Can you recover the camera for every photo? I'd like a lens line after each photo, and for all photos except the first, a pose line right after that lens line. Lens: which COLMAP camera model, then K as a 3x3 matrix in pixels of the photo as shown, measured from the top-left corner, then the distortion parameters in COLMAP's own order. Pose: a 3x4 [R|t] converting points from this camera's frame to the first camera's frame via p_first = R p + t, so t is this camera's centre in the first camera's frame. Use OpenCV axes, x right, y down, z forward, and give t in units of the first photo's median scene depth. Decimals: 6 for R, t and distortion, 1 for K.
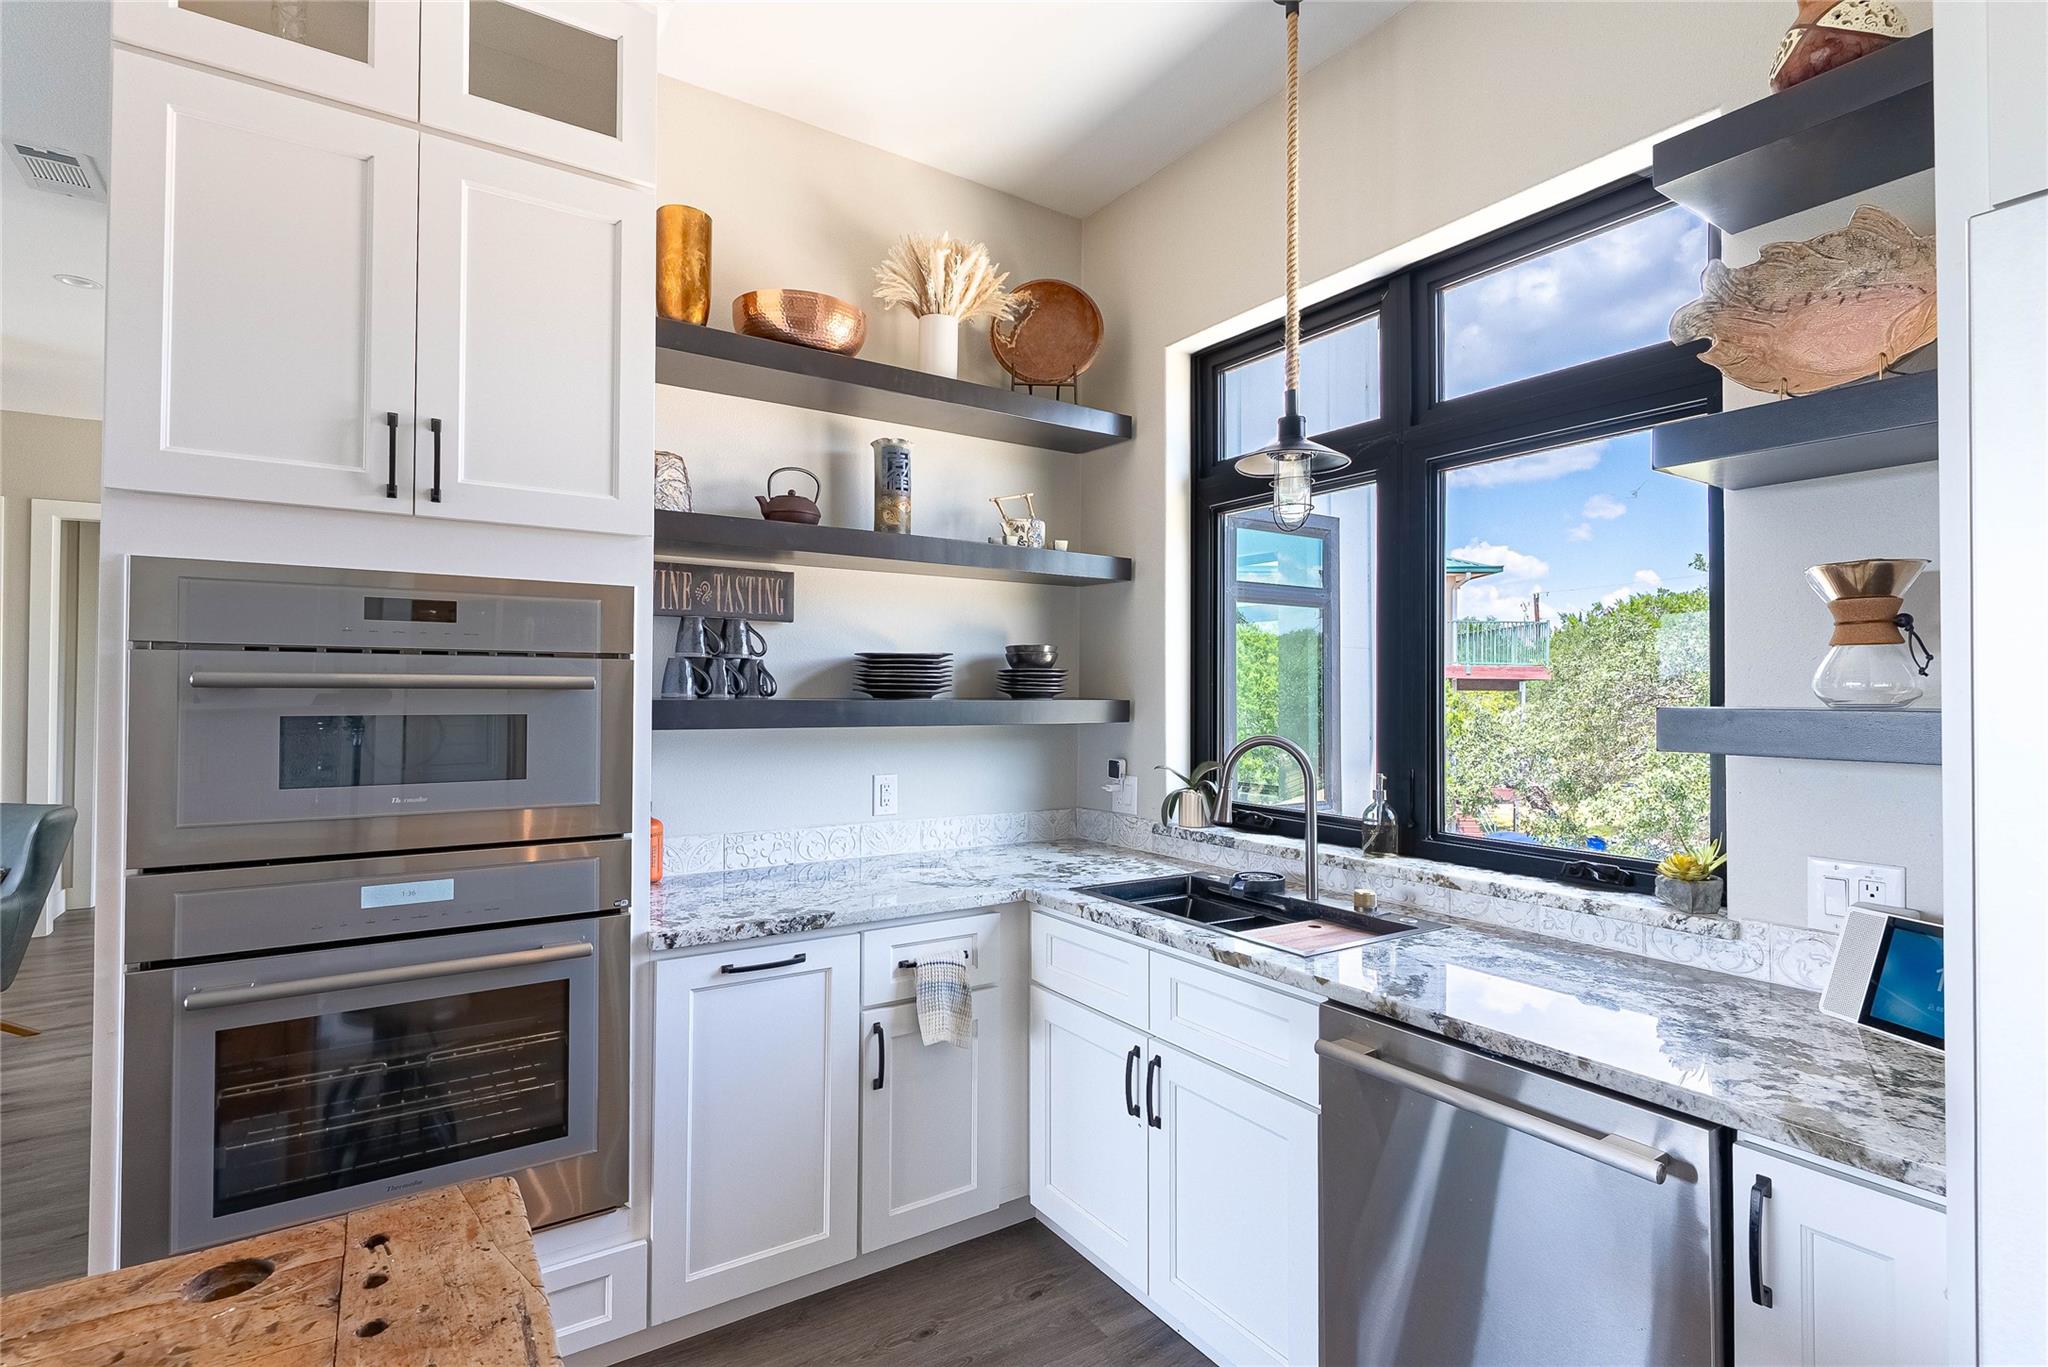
lens RADIAL K [[972.0, 0, 1024.0], [0, 972.0, 683.5], [0, 0, 1]] dist [0.000696, 0.000093]
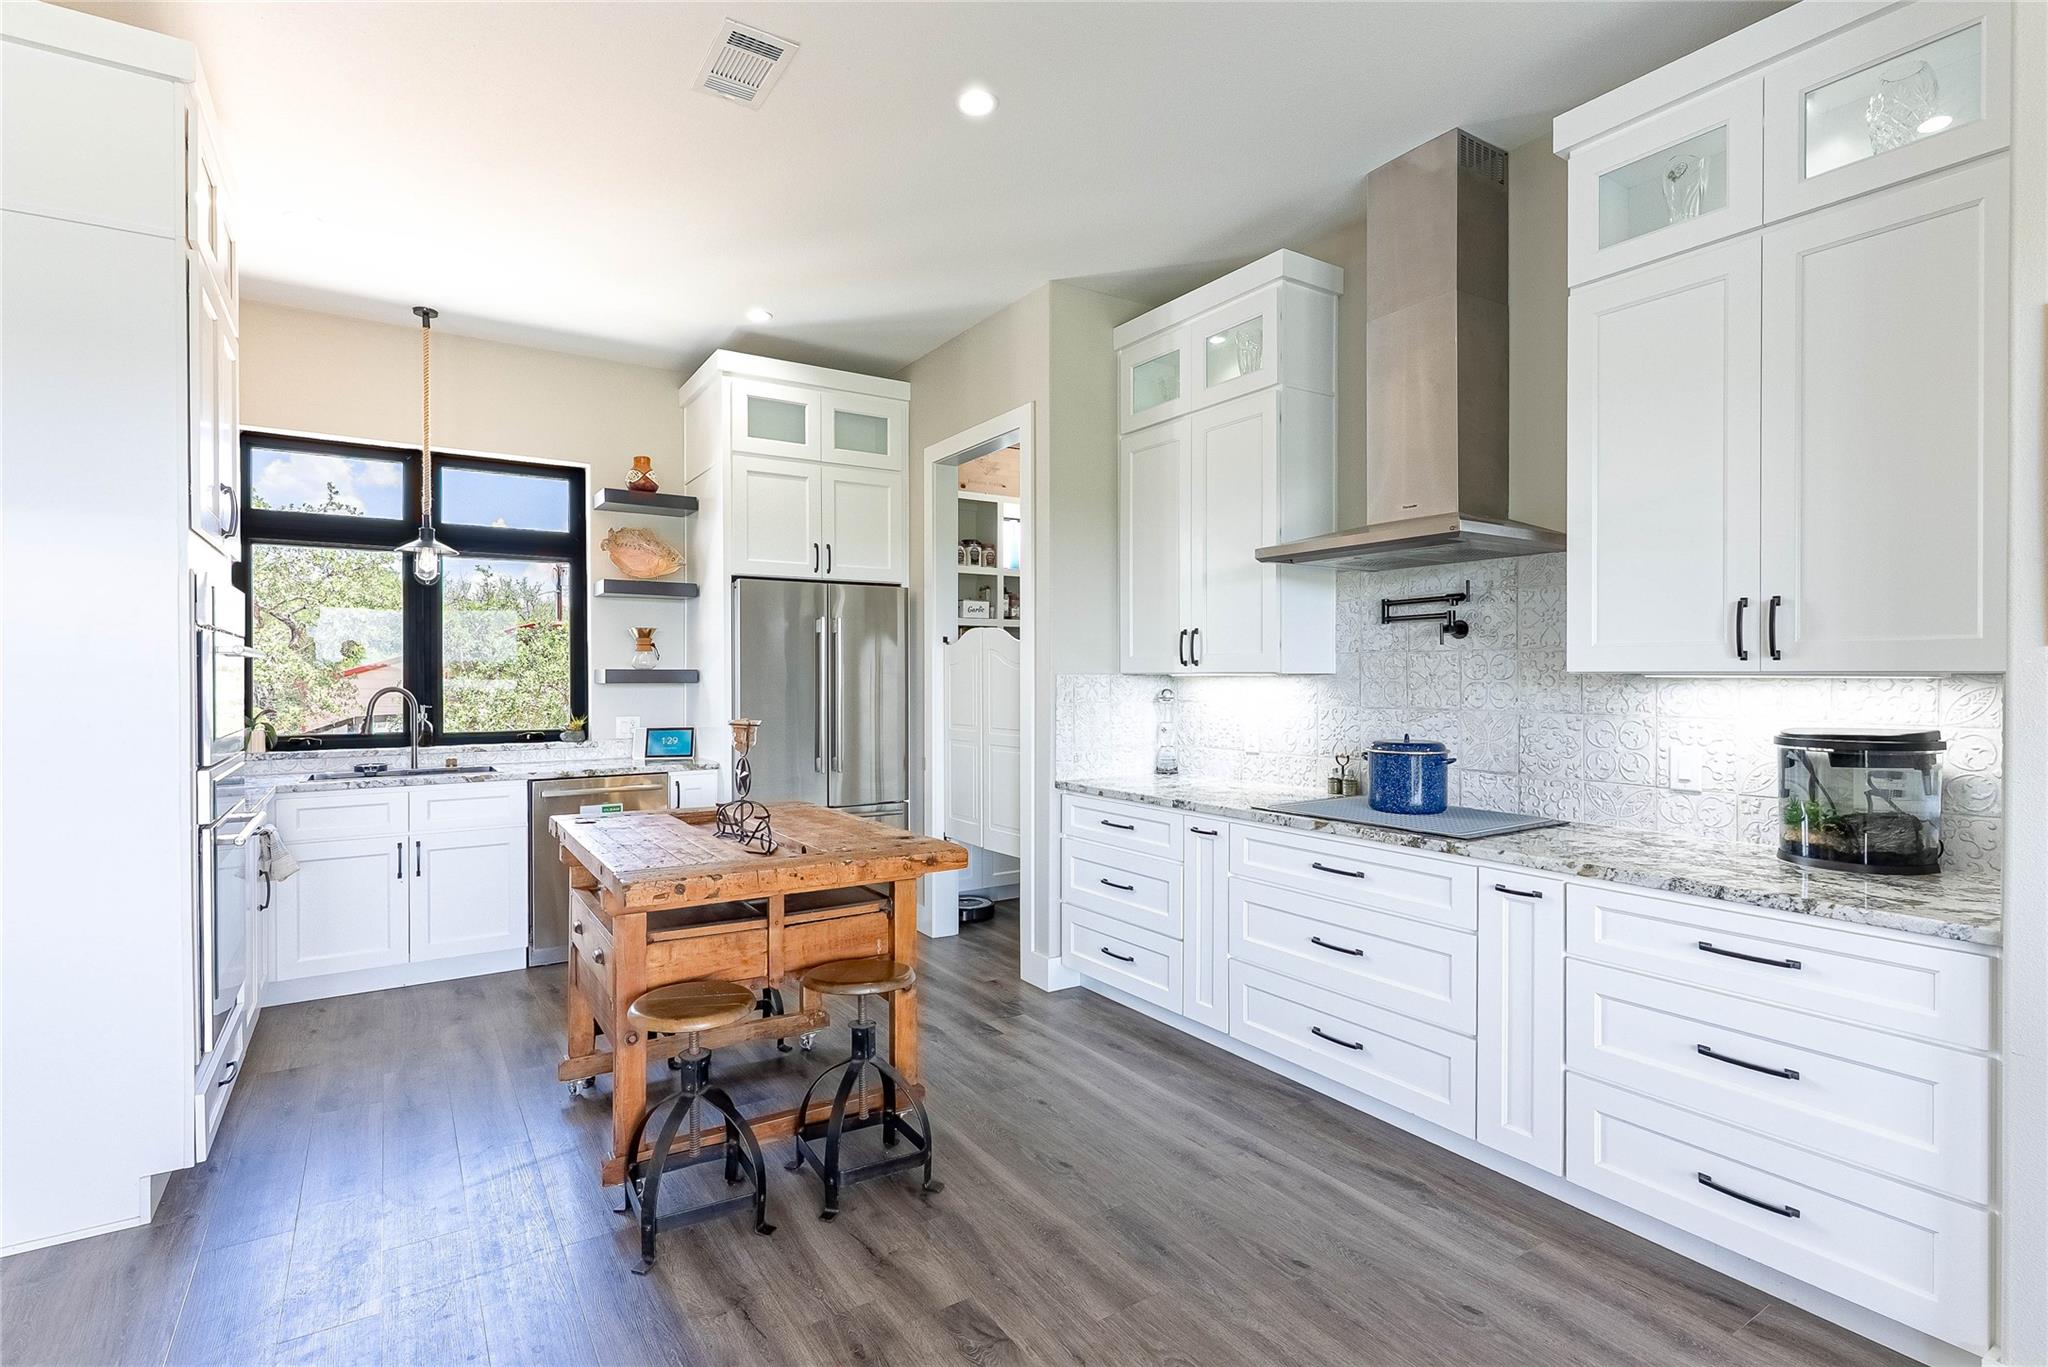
lens RADIAL K [[972.0, 0, 1024.0], [0, 972.0, 683.5], [0, 0, 1]] dist [0.000696, 0.000093]
pose [[0.000563, -0.011578, 0.999933, -1.748720], [-0.008504, 0.999897, 0.011582, 0.015353], [-0.999964, -0.008510, 0.000464, -0.245171]]
